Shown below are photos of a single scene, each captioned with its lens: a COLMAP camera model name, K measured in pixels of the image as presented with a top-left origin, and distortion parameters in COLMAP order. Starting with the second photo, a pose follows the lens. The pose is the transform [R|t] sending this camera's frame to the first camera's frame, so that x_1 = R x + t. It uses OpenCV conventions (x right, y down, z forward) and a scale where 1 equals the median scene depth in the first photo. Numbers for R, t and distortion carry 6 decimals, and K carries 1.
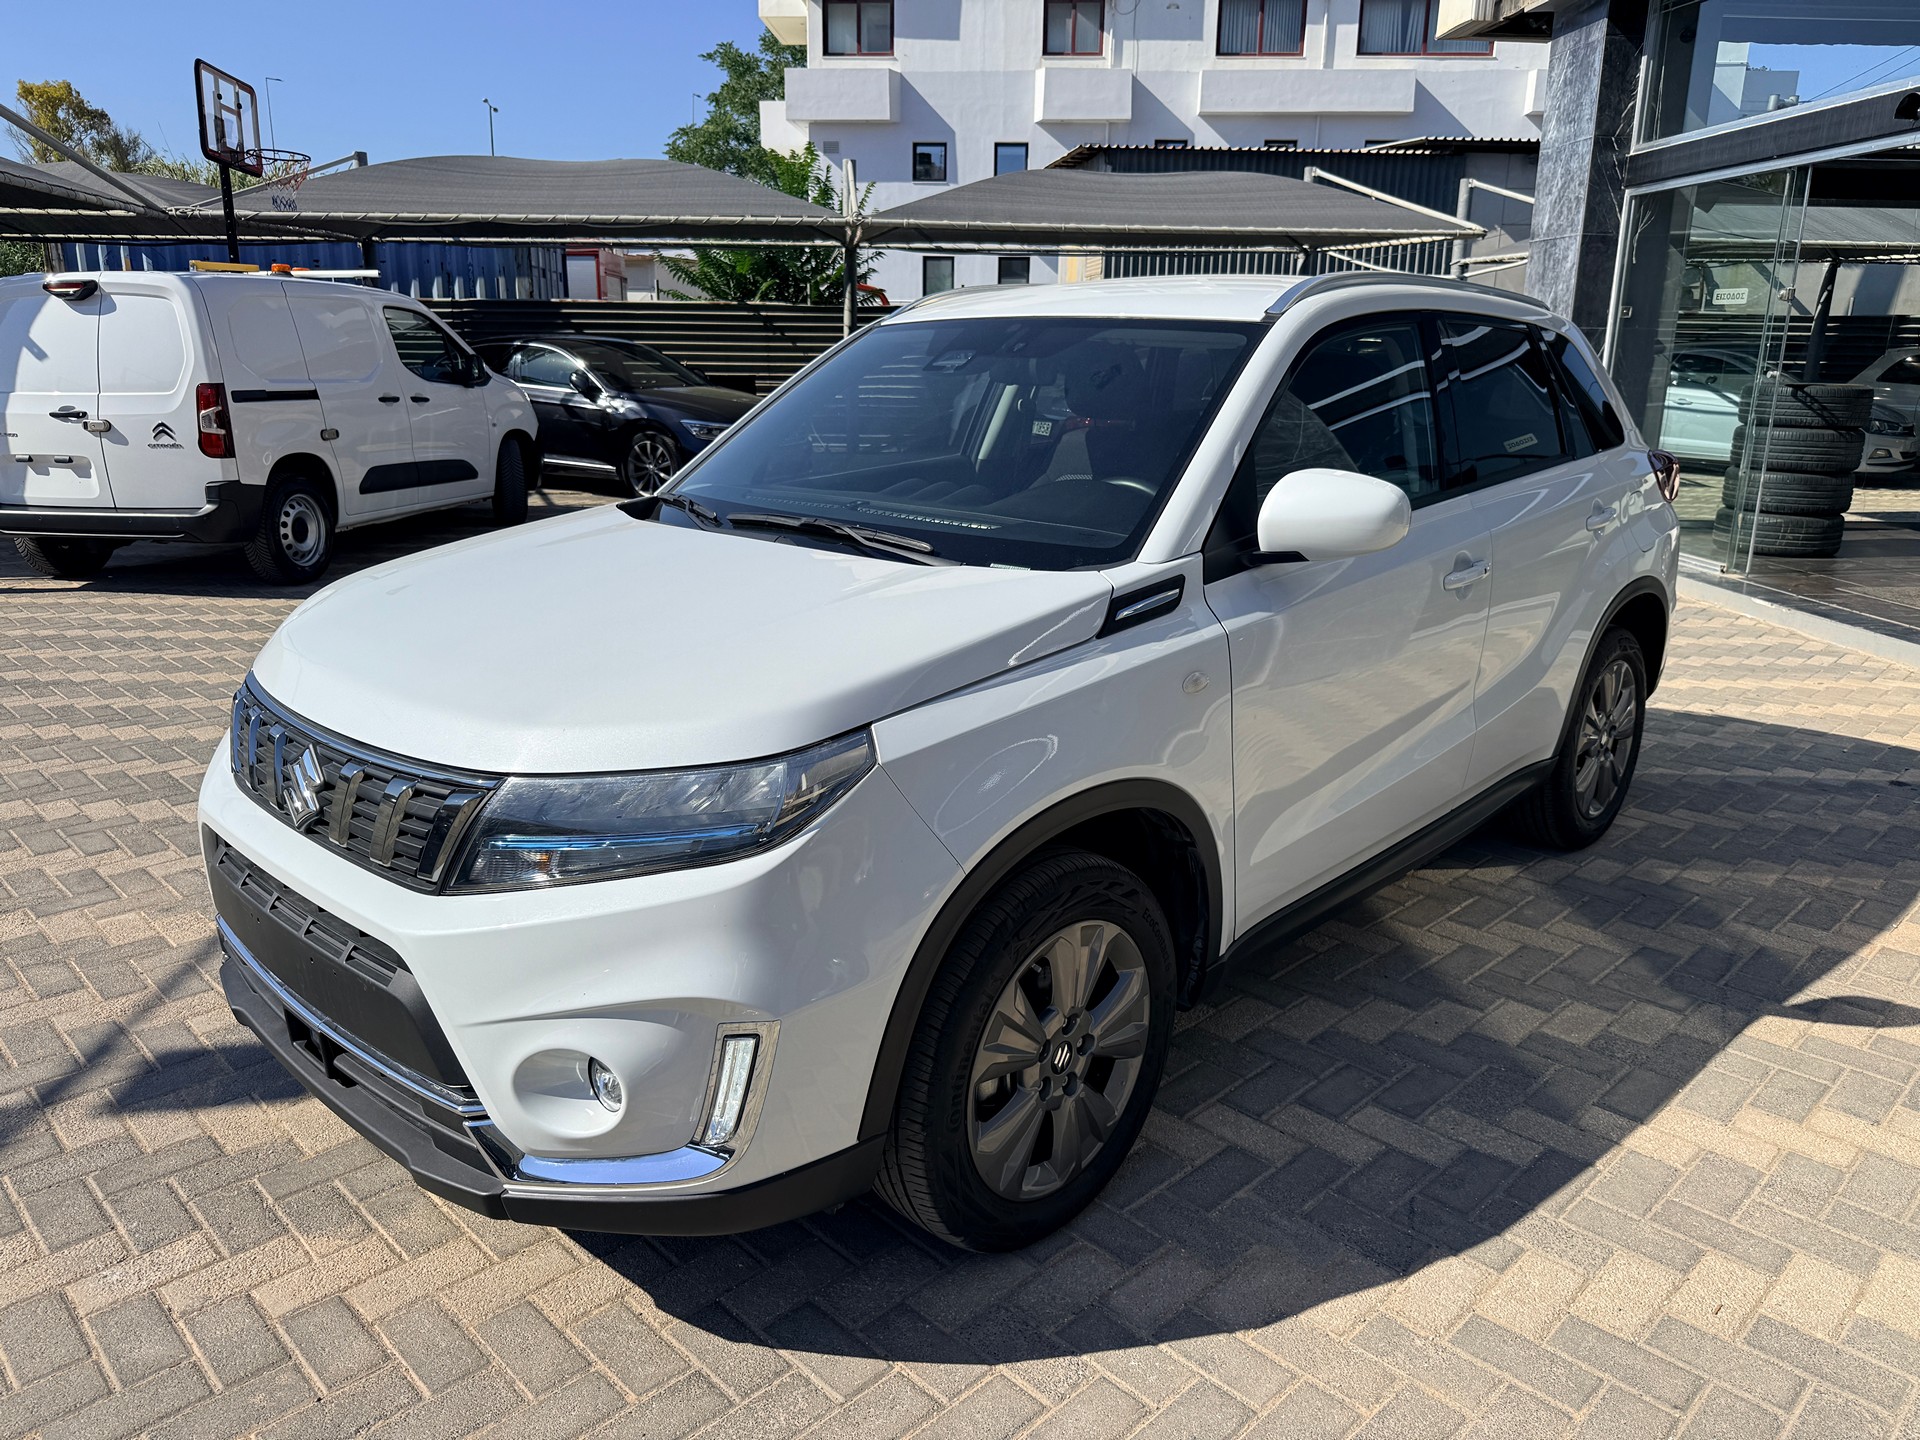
lens RADIAL K [[1343.0, 0, 952.3], [0, 1343.0, 753.5], [0, 0, 1]] dist [-0.001120, -0.003199]
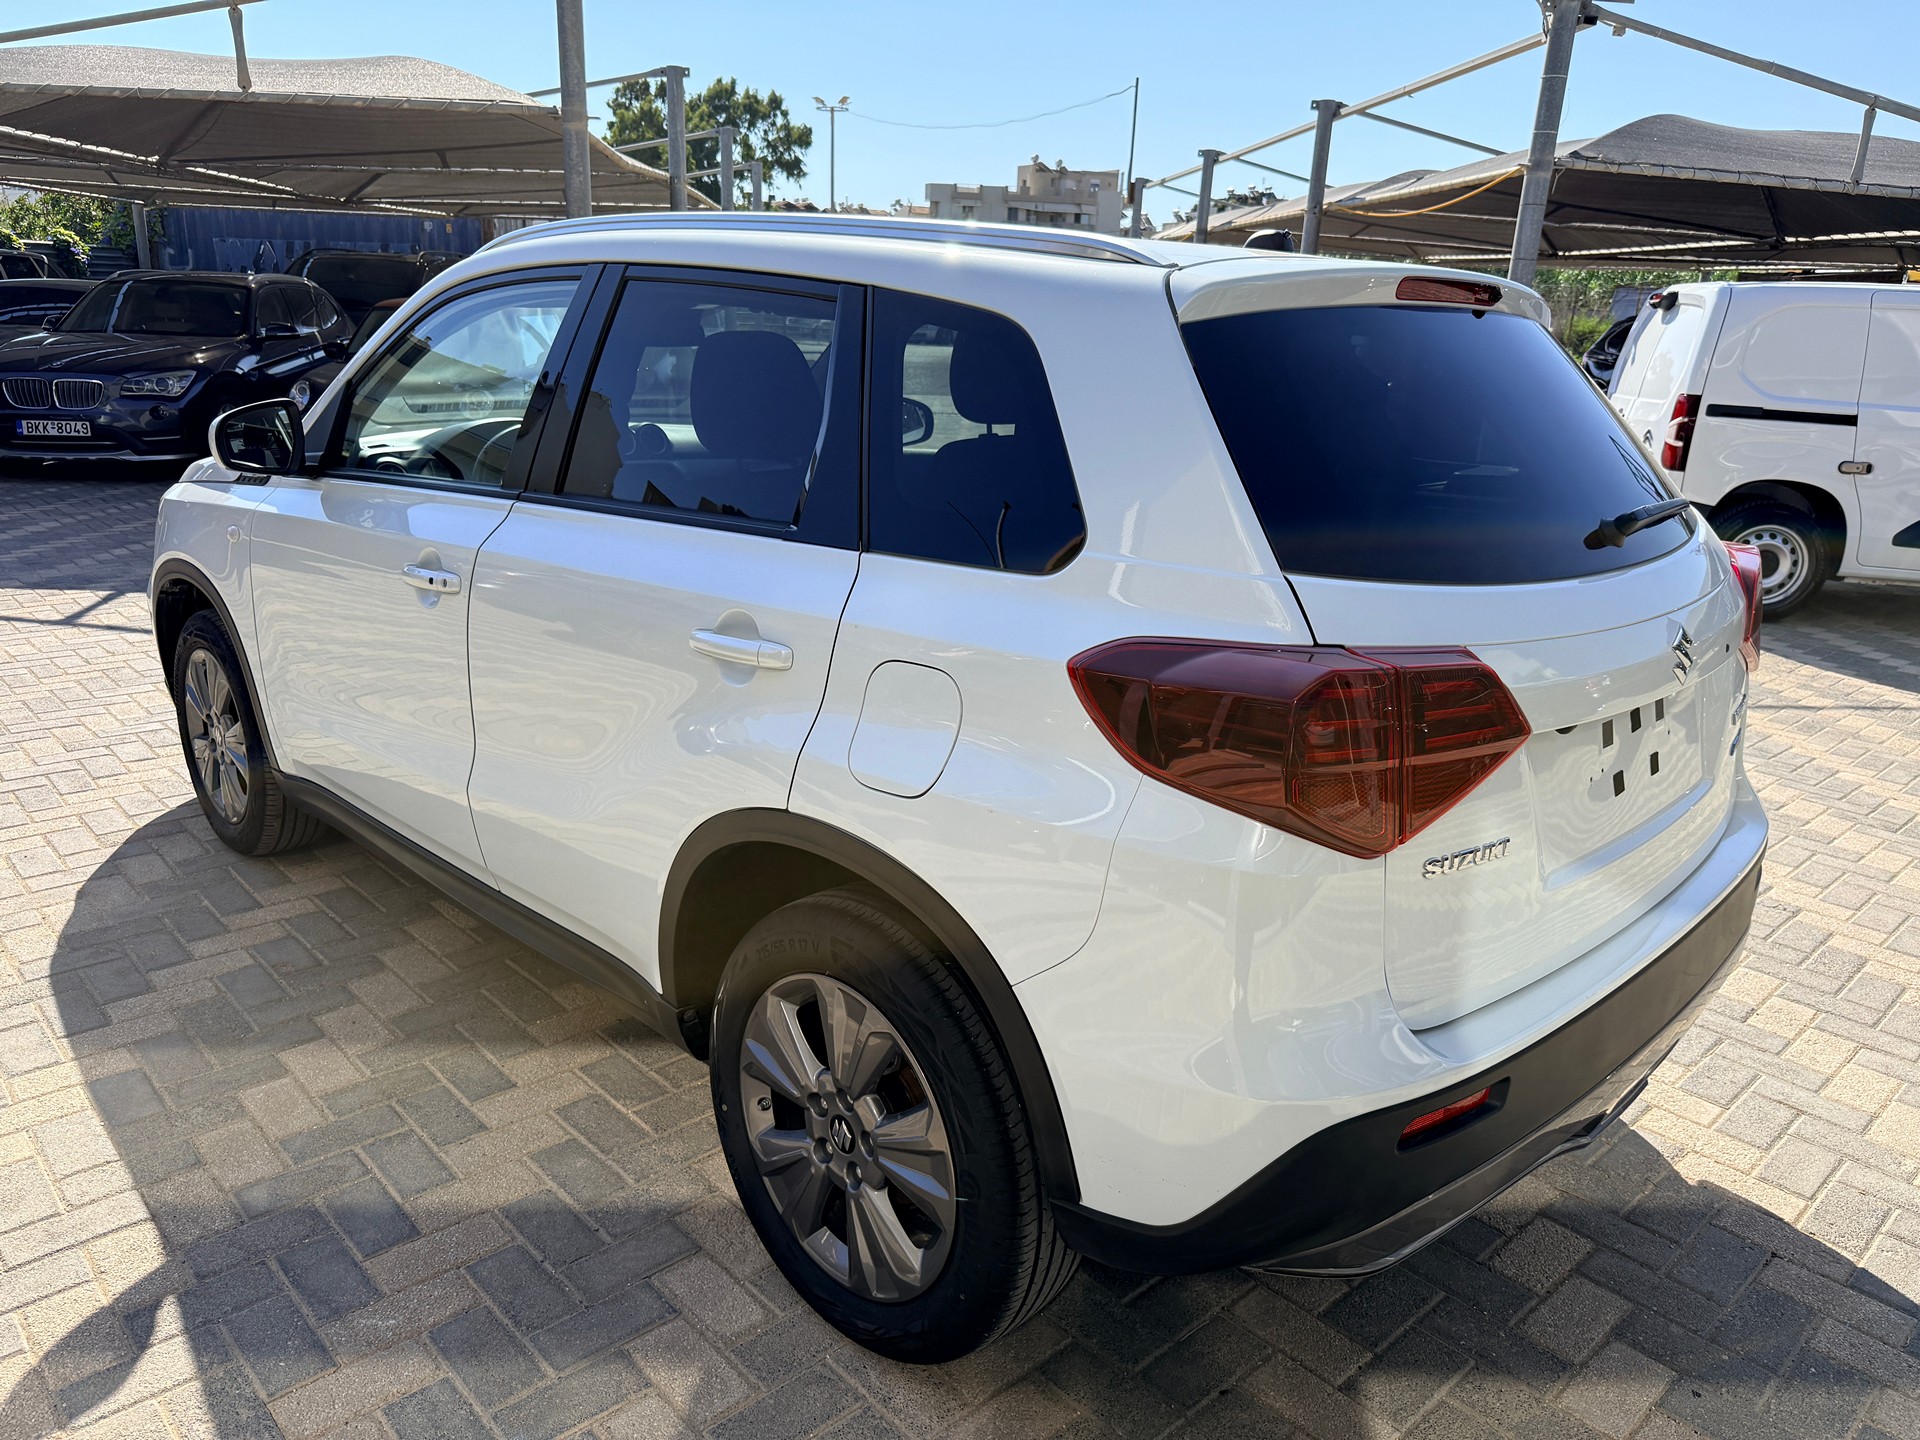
lens RADIAL K [[1343.0, 0, 952.3], [0, 1343.0, 753.5], [0, 0, 1]] dist [-0.001120, -0.003199]
pose [[-0.014459, 0.304915, -0.952270, 0.464591], [-0.328197, 0.898158, 0.292572, -0.149546], [0.944499, 0.316763, 0.087086, 0.487308]]
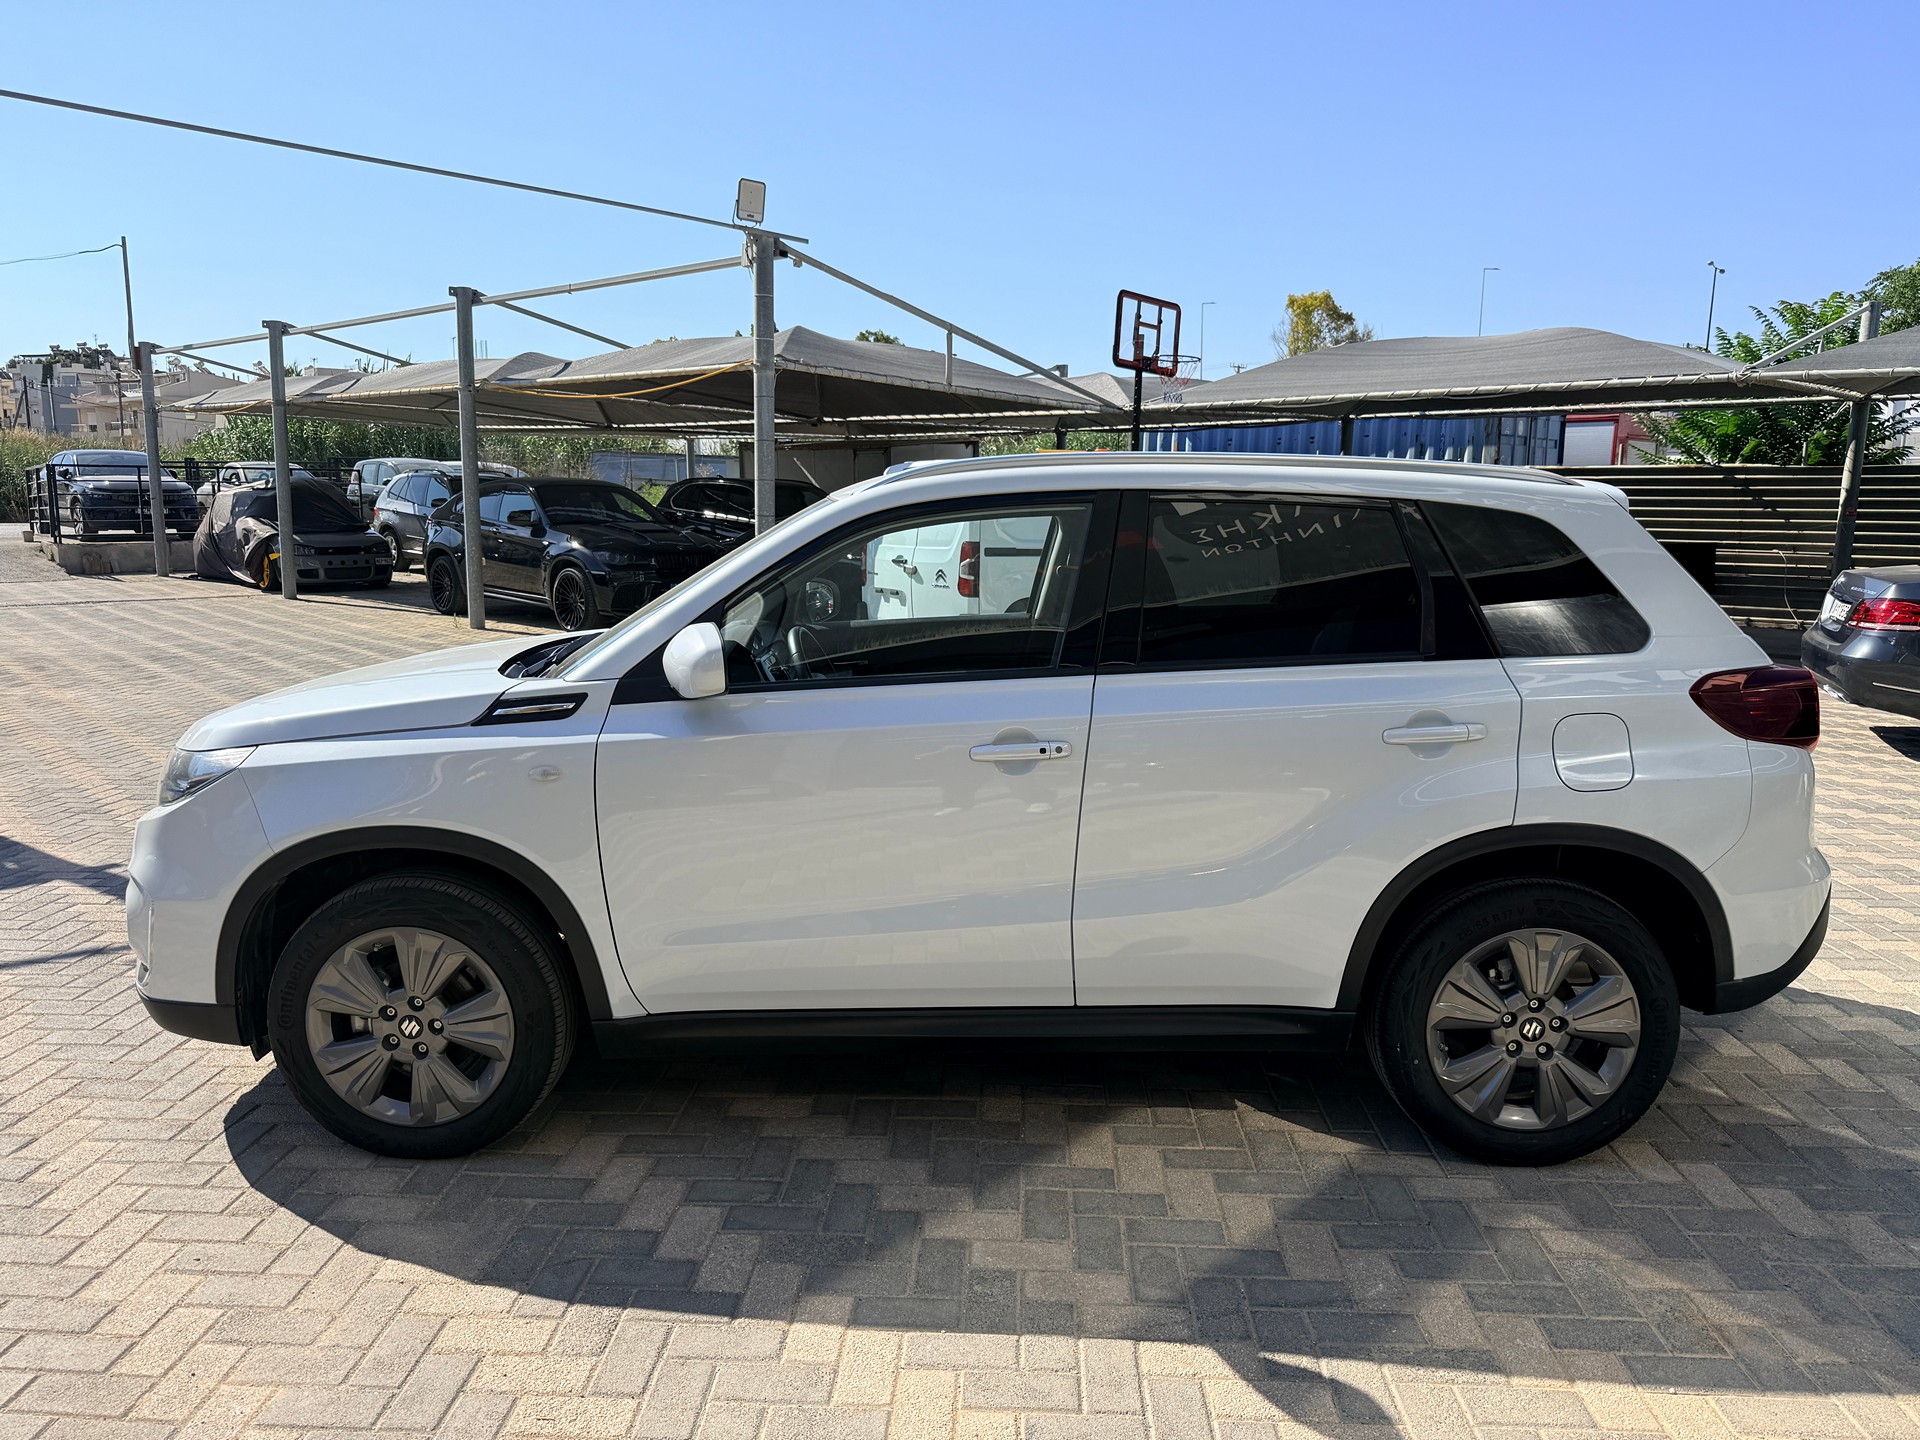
lens RADIAL K [[1330.5, 0, 950.1], [0, 1330.5, 763.0], [0, 0, 1]] dist [0.081058, -0.133831]
pose [[0.682057, 0.140679, -0.717640, 0.402484], [-0.217396, 0.975963, -0.015298, -0.038421], [0.698239, 0.166447, 0.696246, 0.108637]]
